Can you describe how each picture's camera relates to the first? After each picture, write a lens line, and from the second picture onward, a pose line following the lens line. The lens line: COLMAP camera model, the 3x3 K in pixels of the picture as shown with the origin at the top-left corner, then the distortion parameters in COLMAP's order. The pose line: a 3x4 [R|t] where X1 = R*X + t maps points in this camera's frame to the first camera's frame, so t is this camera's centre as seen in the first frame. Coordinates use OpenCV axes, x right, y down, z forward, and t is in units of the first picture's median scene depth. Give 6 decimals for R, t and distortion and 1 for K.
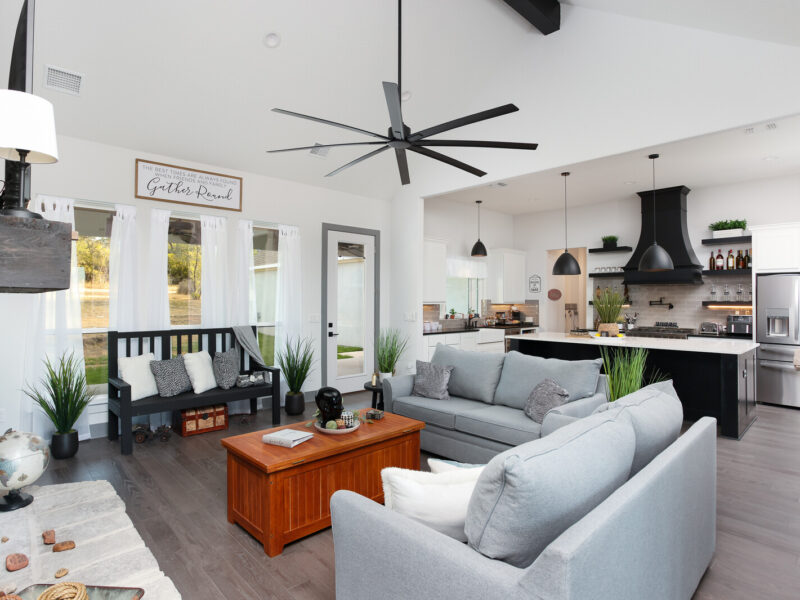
lens RADIAL K [[436.2, 0, 446.3], [0, 436.2, 298.7], [0, 0, 1]] dist [-0.001751, 0.000002]
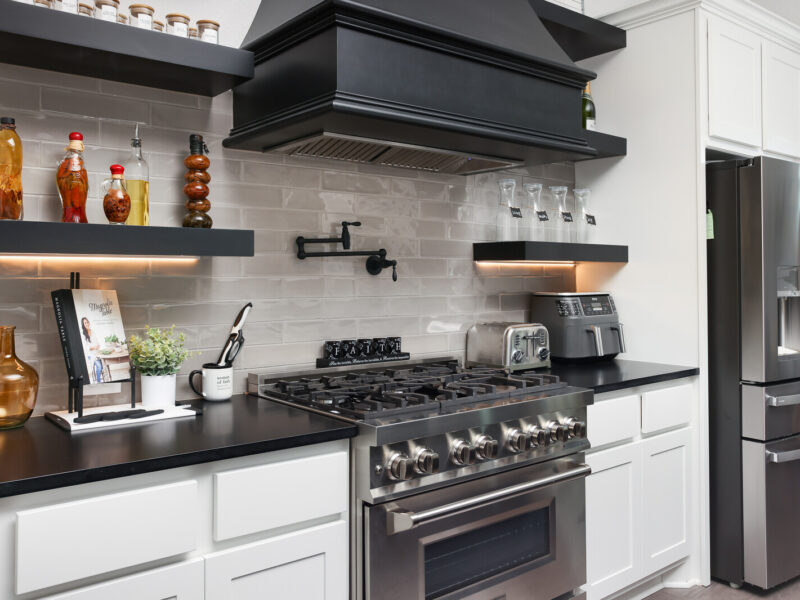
lens RADIAL K [[707.1, 0, 399.9], [0, 707.1, 265.7], [0, 0, 1]] dist [-0.044174, 0.000992]
pose [[0.153443, 0.006240, 0.988138, 0.175937], [-0.005055, 0.999972, -0.005530, 0.021231], [-0.988145, -0.004147, 0.153470, 0.956877]]
